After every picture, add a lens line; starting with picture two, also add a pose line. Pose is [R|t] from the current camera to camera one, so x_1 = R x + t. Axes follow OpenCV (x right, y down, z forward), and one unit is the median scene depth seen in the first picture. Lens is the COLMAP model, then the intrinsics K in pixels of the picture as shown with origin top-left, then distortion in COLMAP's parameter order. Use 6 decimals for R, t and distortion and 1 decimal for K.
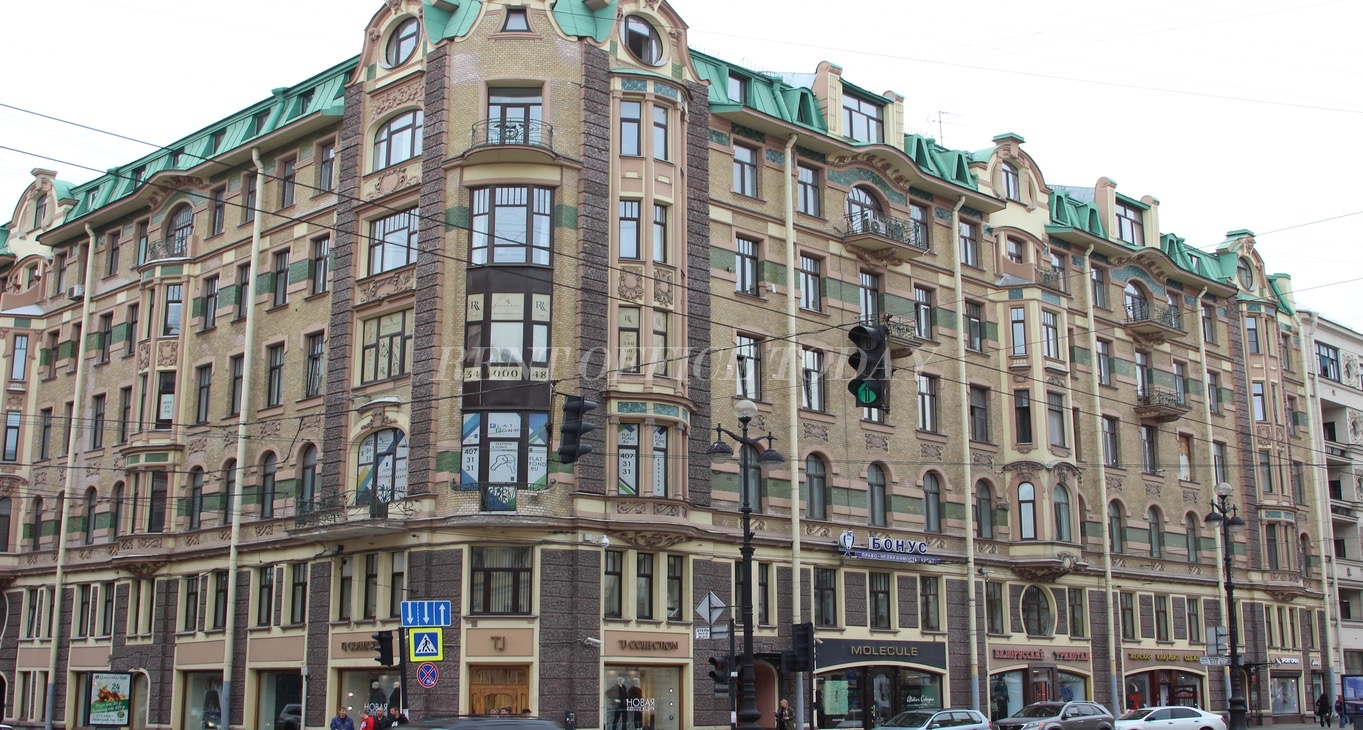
lens RADIAL K [[1523.4, 0, 681.5], [0, 1523.4, 412.1], [0, 0, 1]] dist [-0.008125, -0.770131]
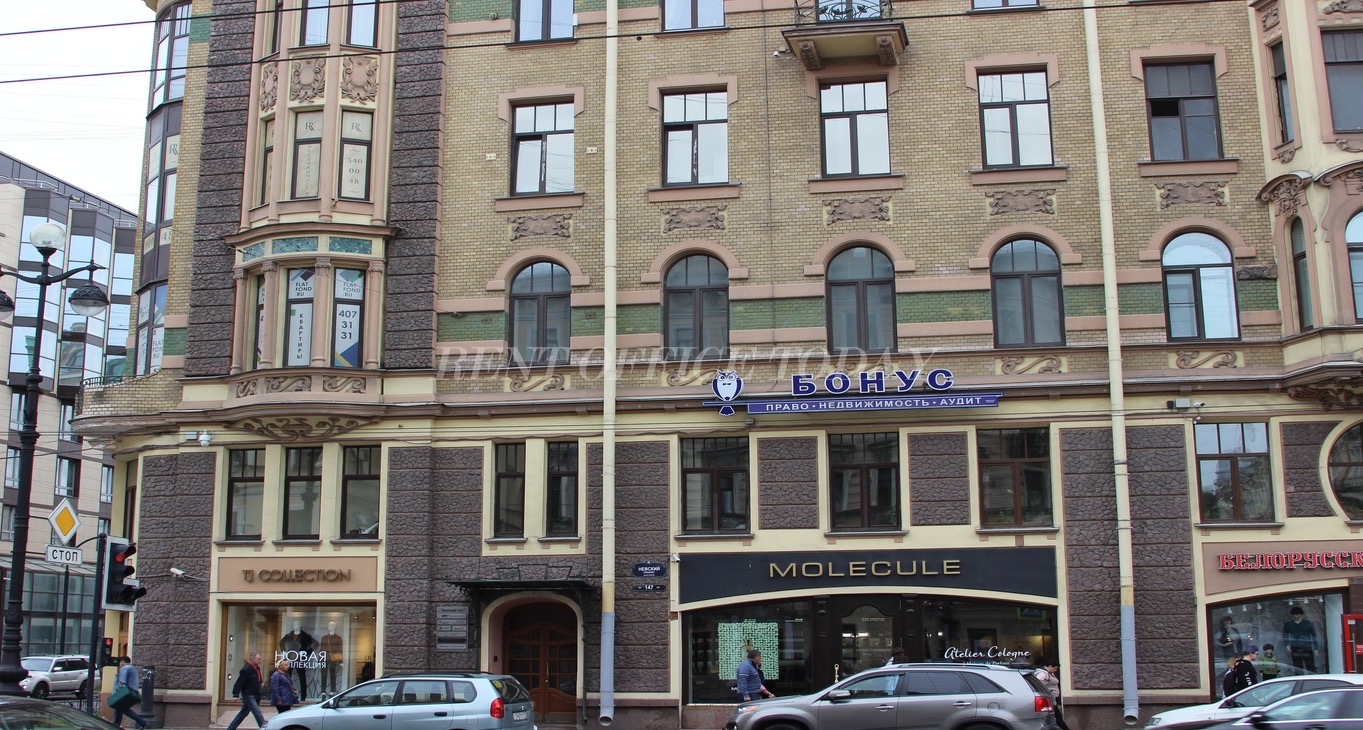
lens RADIAL K [[1572.9, 0, 594.8], [0, 1572.9, 367.3], [0, 0, 1]] dist [-0.133524, 0.070926]
pose [[0.587238, -0.132427, -0.798508, 0.620677], [0.151151, 0.987113, -0.052546, 0.110153], [0.795176, -0.089838, 0.599687, 0.645522]]
